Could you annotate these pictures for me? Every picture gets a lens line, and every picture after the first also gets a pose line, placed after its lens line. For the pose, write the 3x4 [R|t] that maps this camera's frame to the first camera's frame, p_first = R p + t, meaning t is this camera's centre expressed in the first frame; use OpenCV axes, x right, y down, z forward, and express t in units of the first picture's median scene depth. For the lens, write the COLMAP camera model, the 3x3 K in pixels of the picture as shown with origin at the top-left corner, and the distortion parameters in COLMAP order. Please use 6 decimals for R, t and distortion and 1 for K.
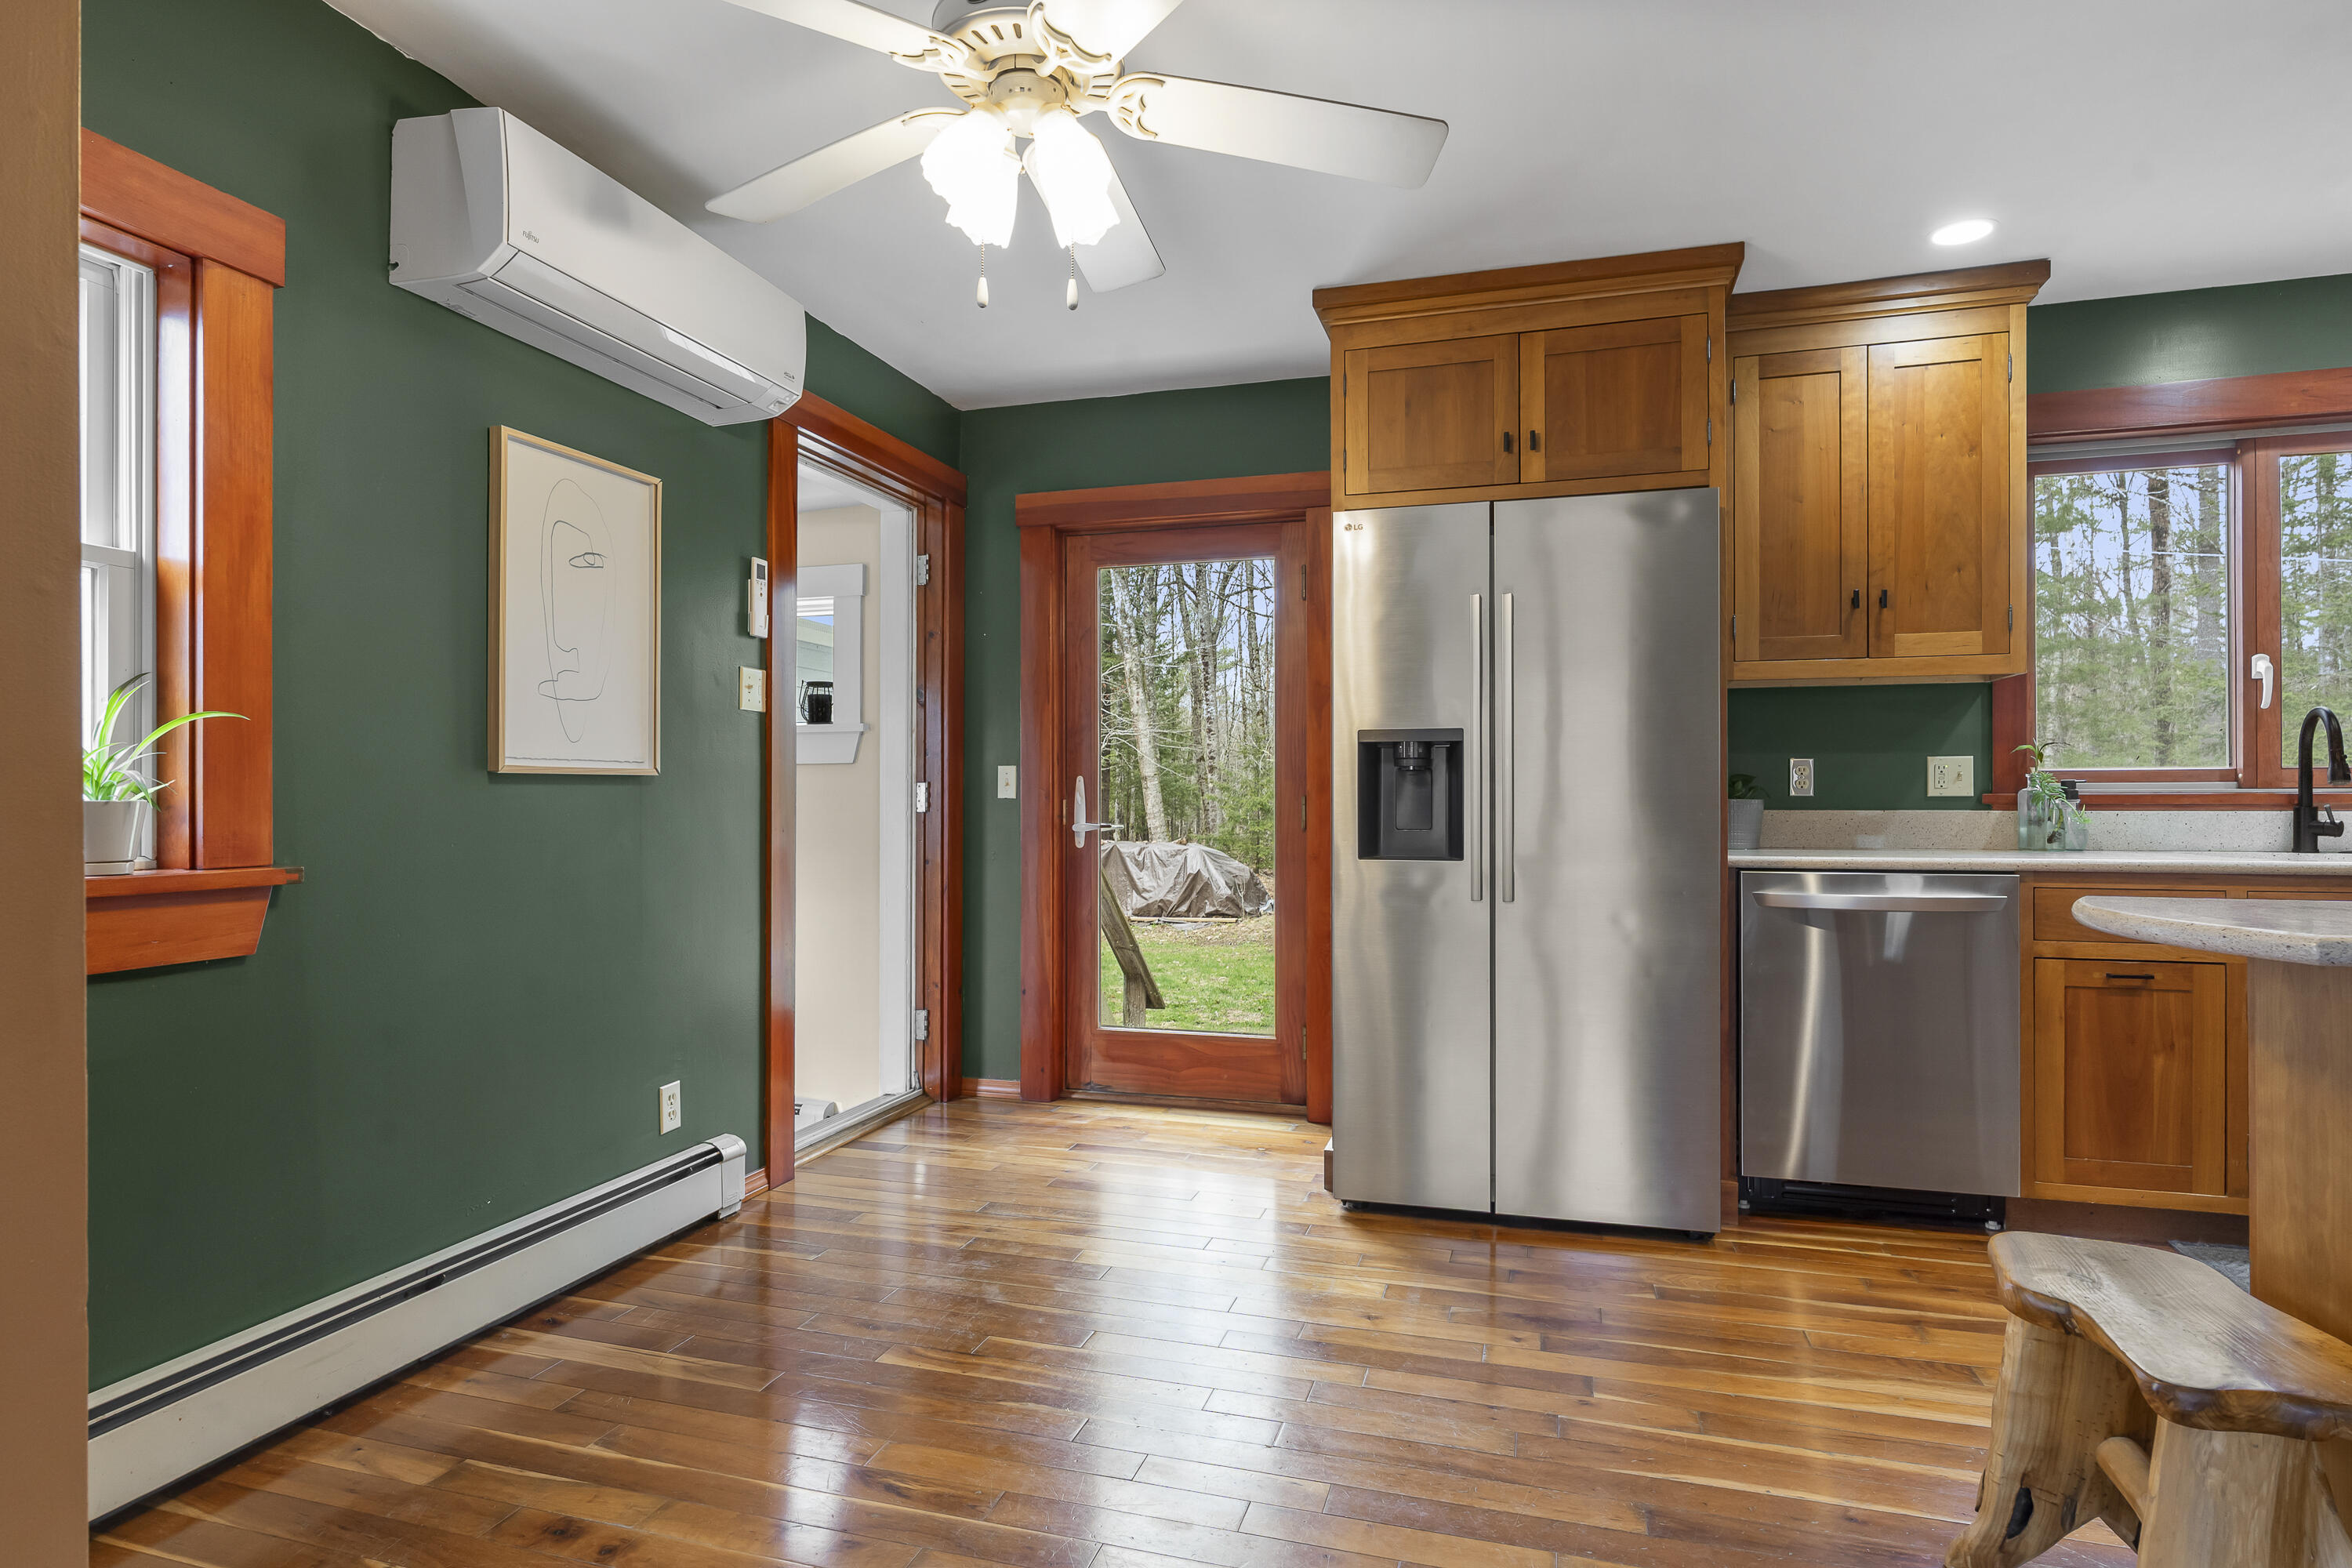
lens RADIAL K [[1251.1, 0, 1172.2], [0, 1251.1, 793.1], [0, 0, 1]] dist [-0.001502, -0.000631]
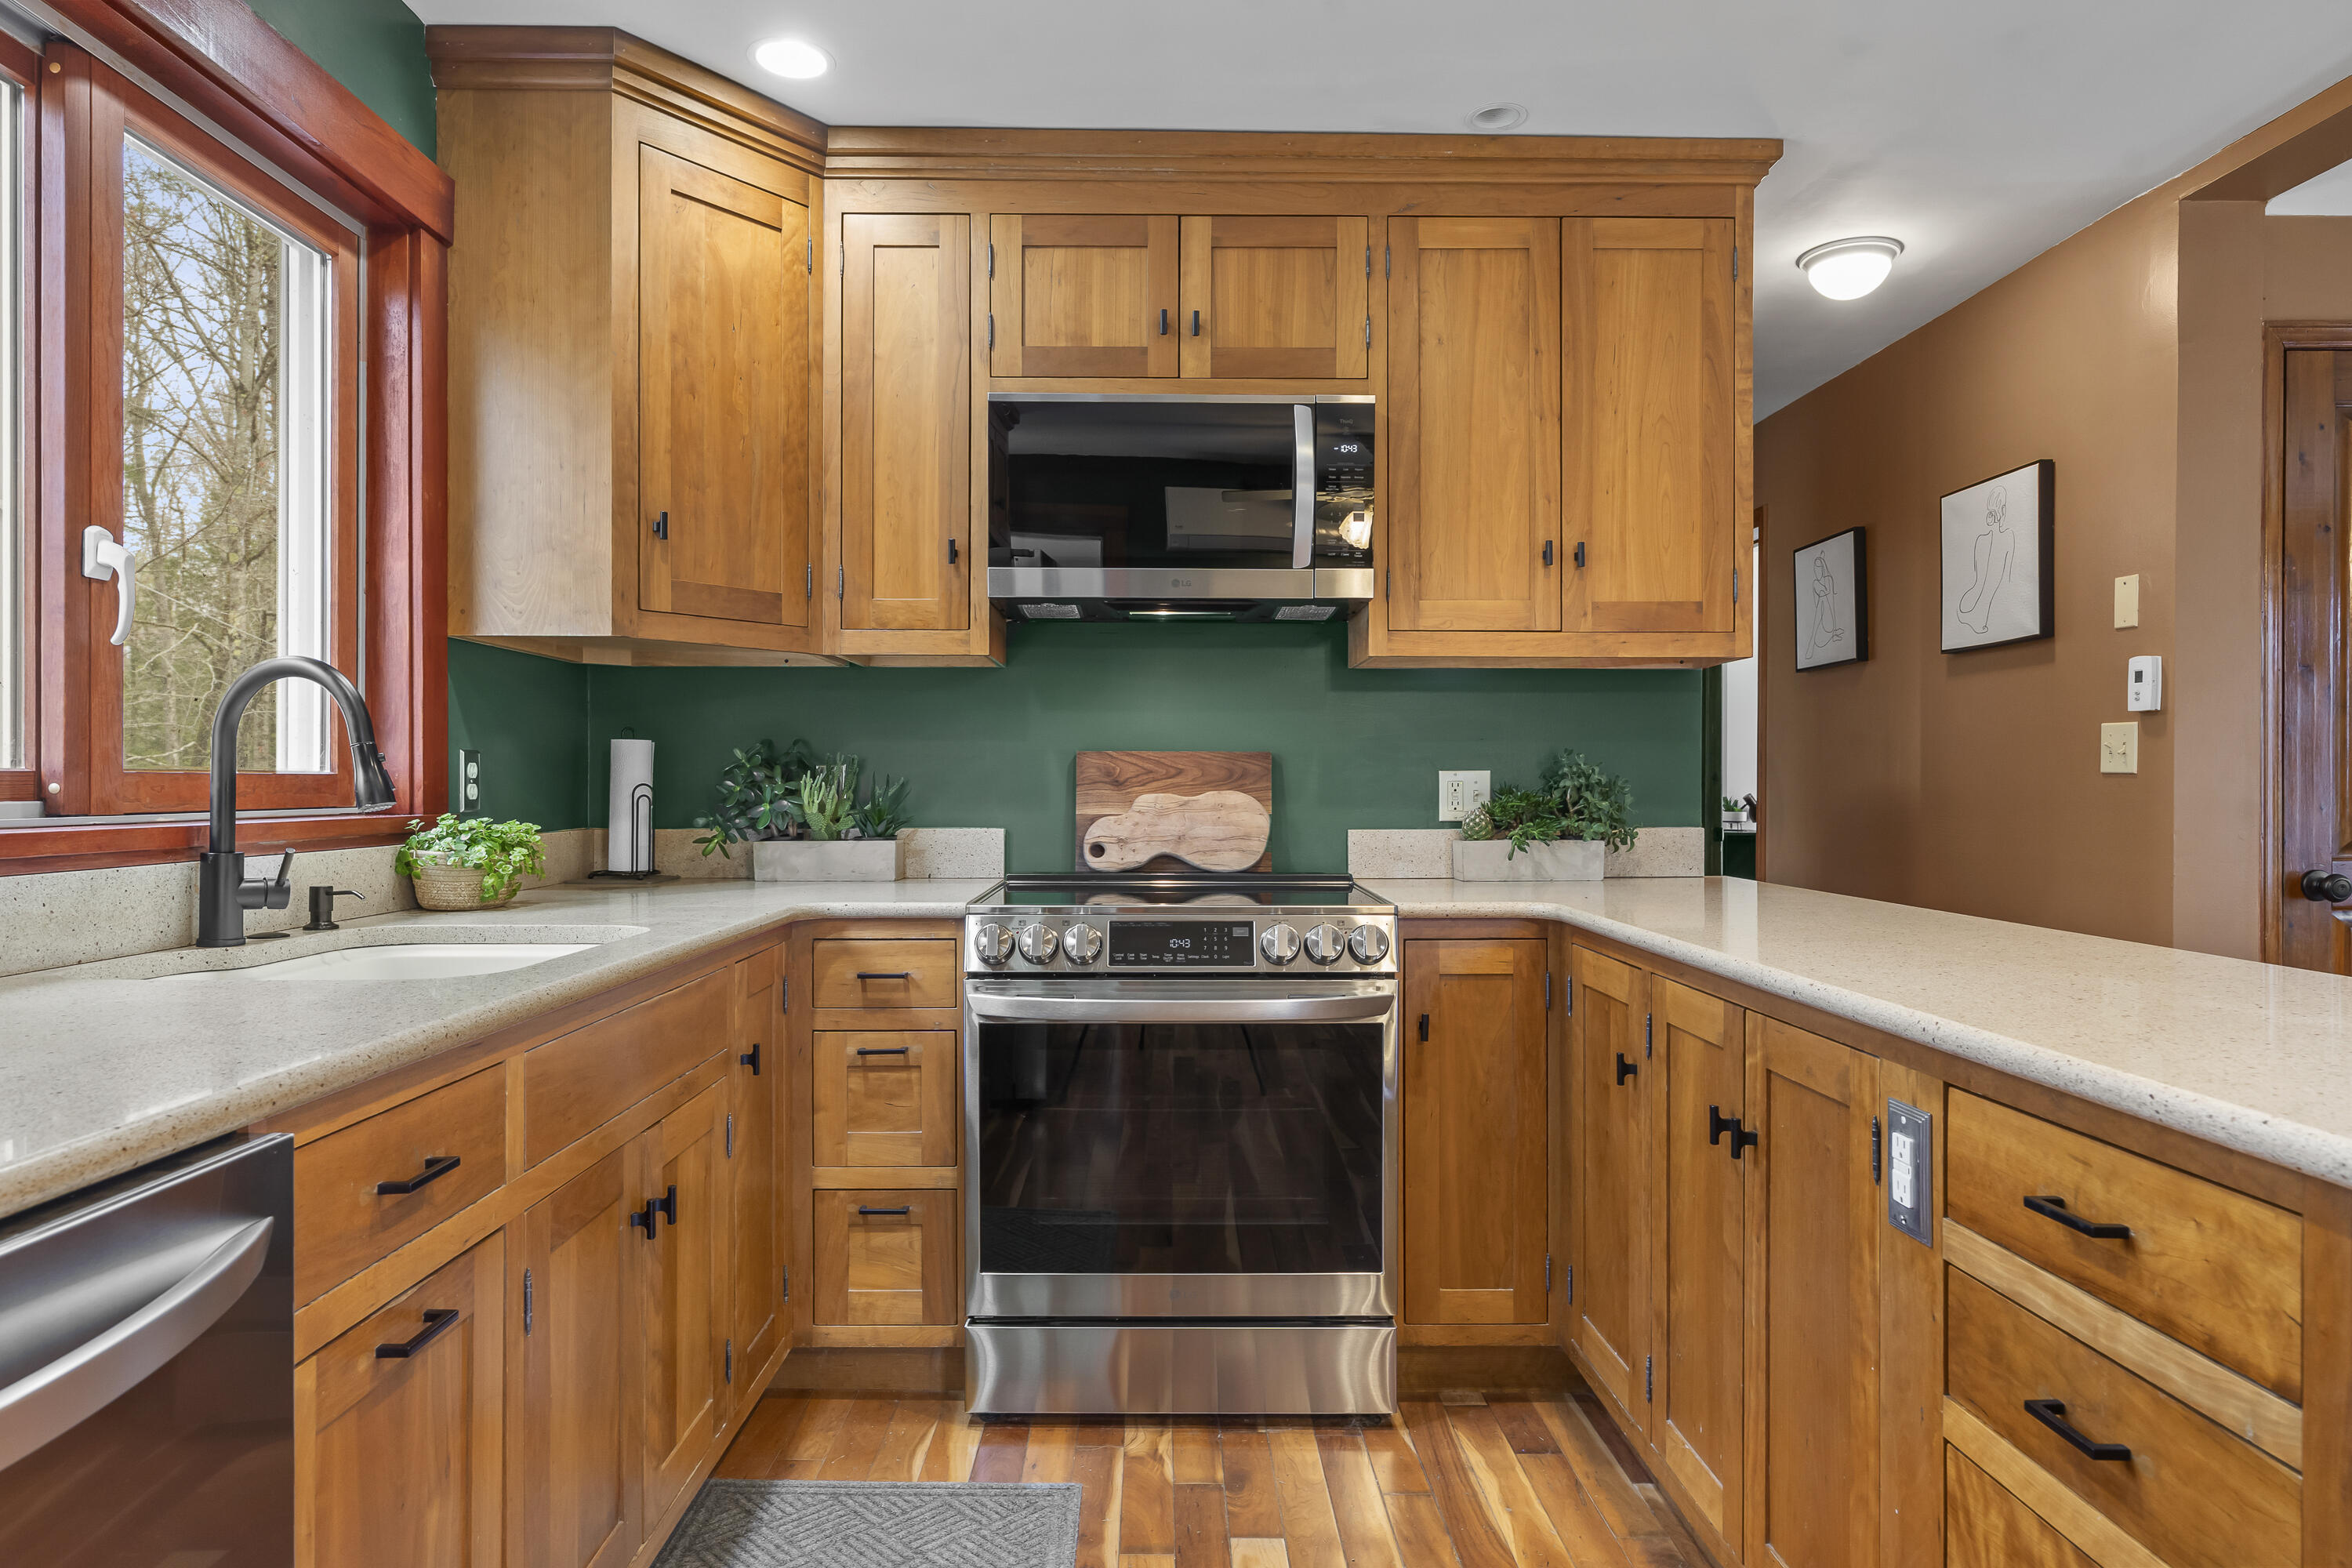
lens RADIAL K [[1422.5, 0, 1181.7], [0, 1422.5, 795.4], [0, 0, 1]] dist [0.005448, 0.000112]
pose [[-0.308233, -0.005559, 0.951295, 0.245177], [-0.006046, 0.999974, 0.003885, -0.015798], [-0.951292, -0.004554, -0.308258, 0.797231]]
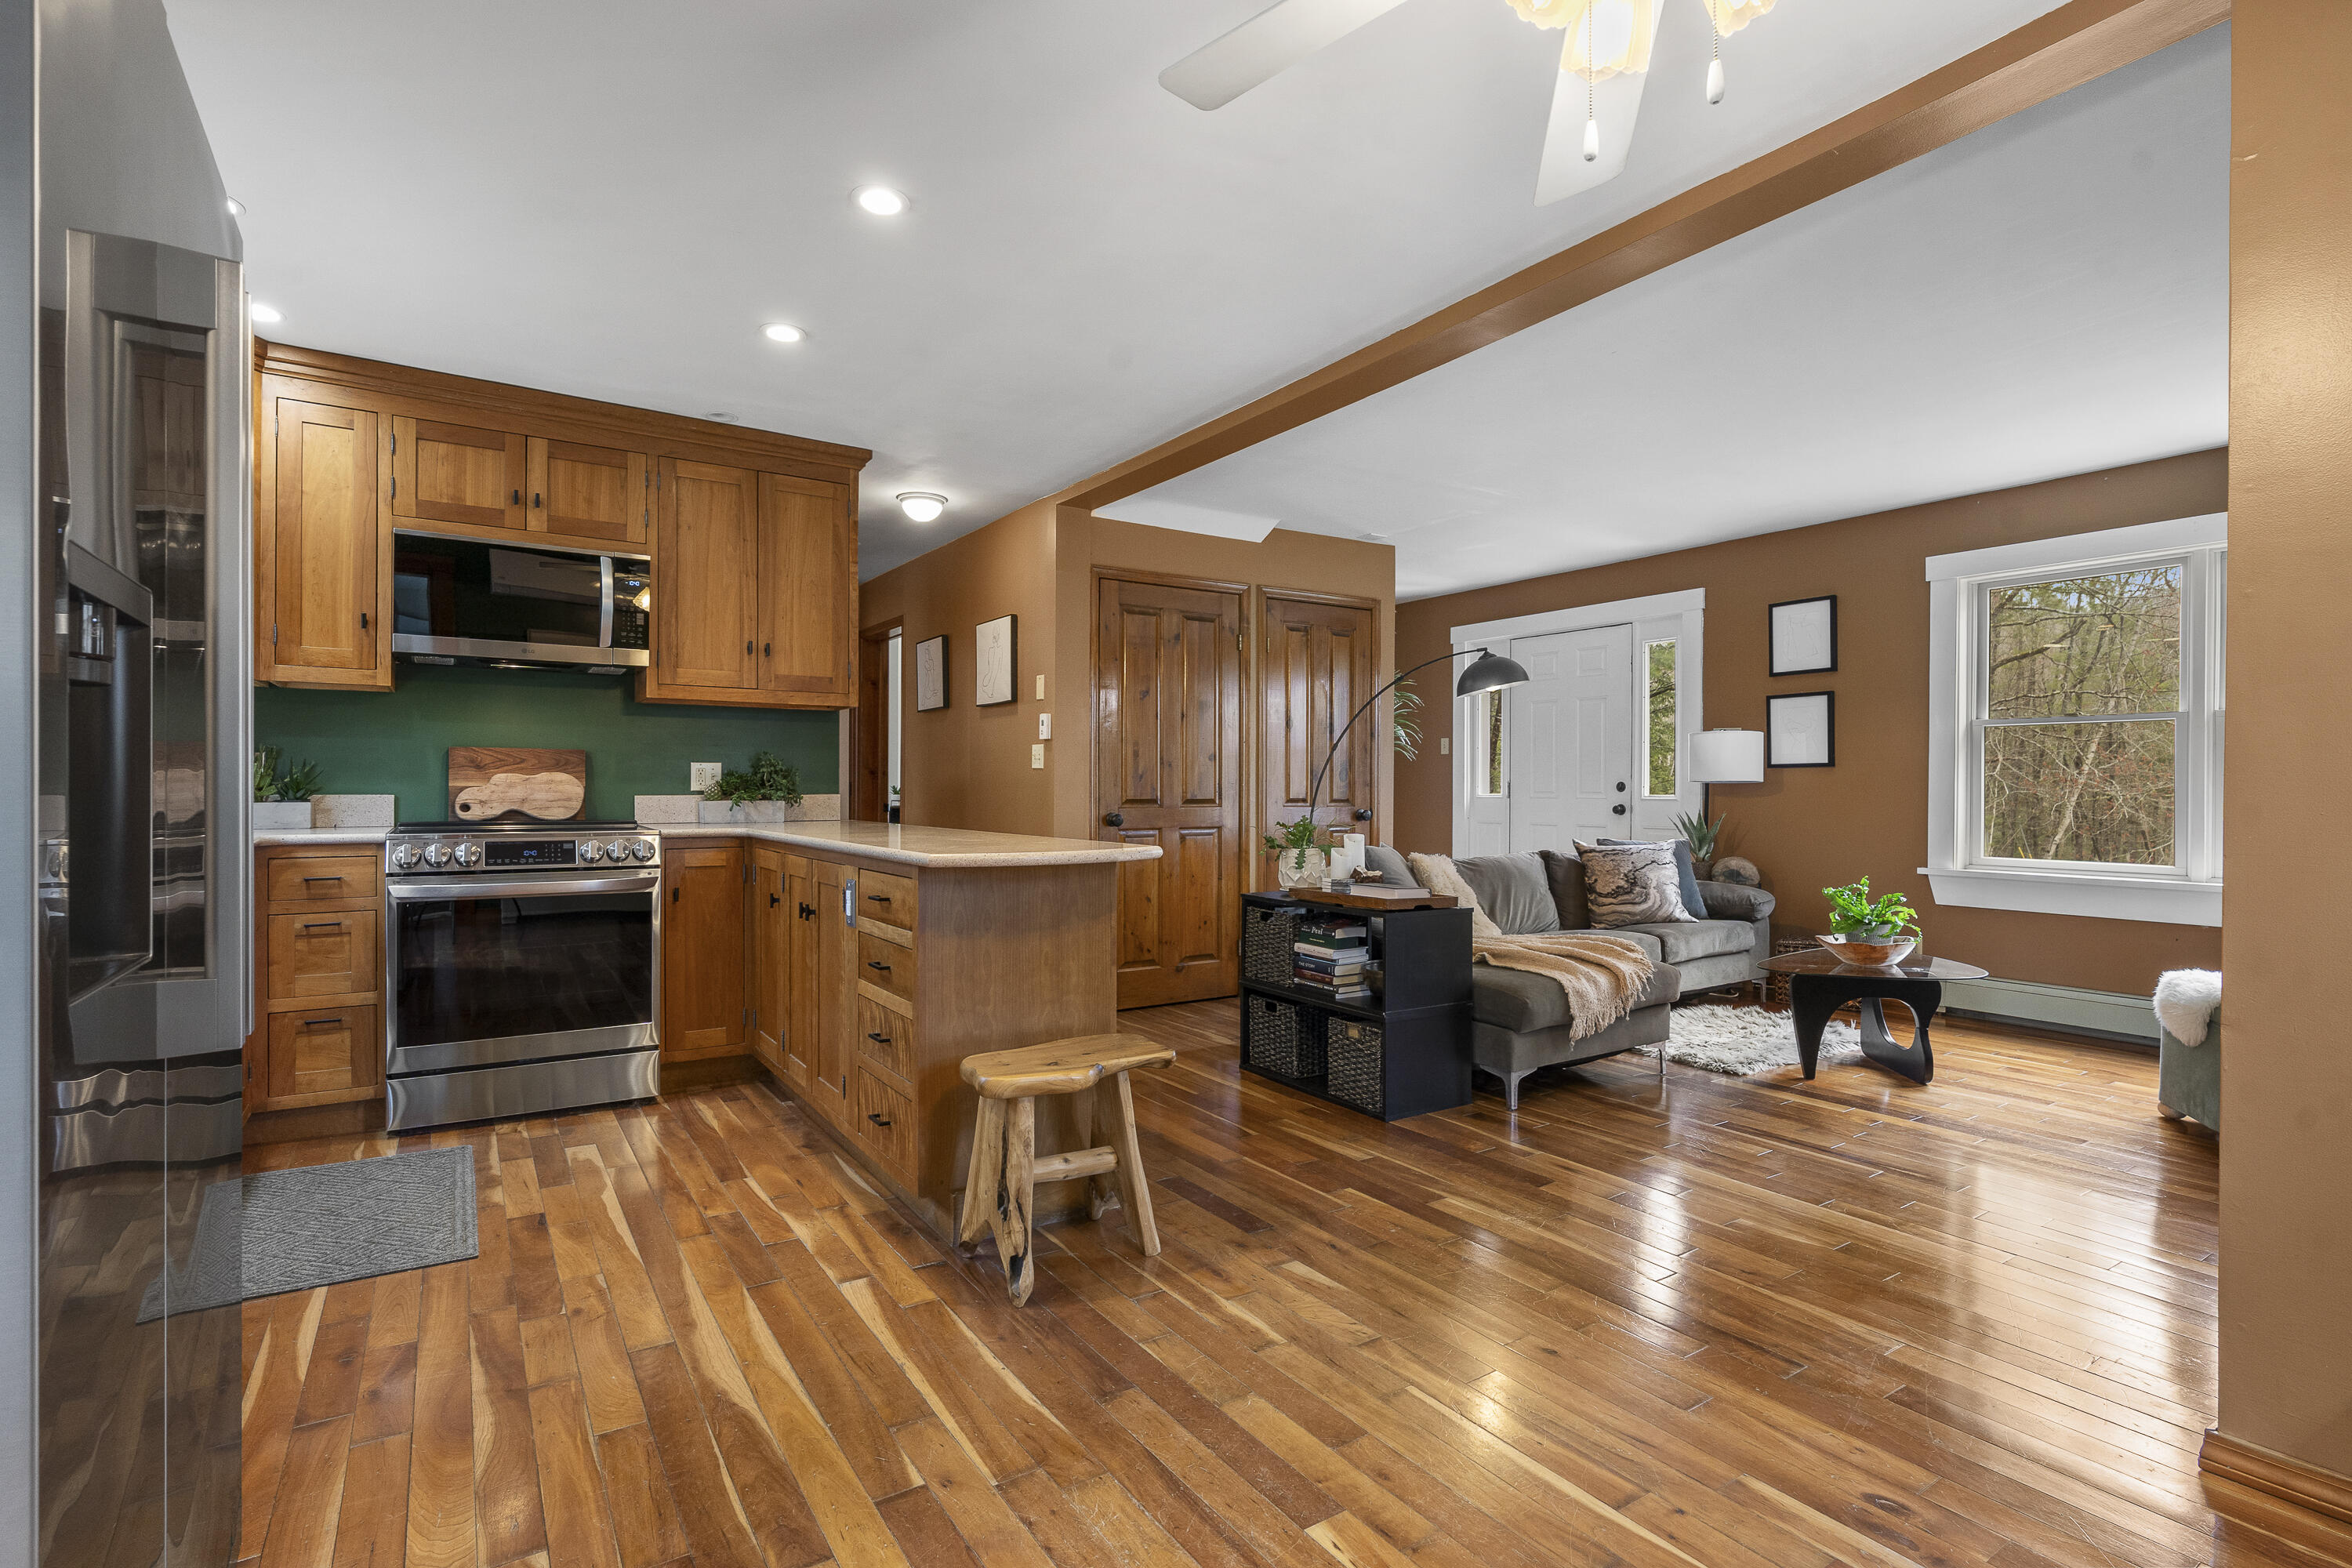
lens RADIAL K [[1109.3, 0, 1170.8], [0, 1109.3, 792.0], [0, 0, 1]] dist [-0.009027, 0.002707]
pose [[-0.765876, -0.004276, 0.642974, -0.192523], [-0.007397, 0.999970, -0.002161, 0.004487], [-0.642946, -0.006411, -0.765885, 0.984262]]
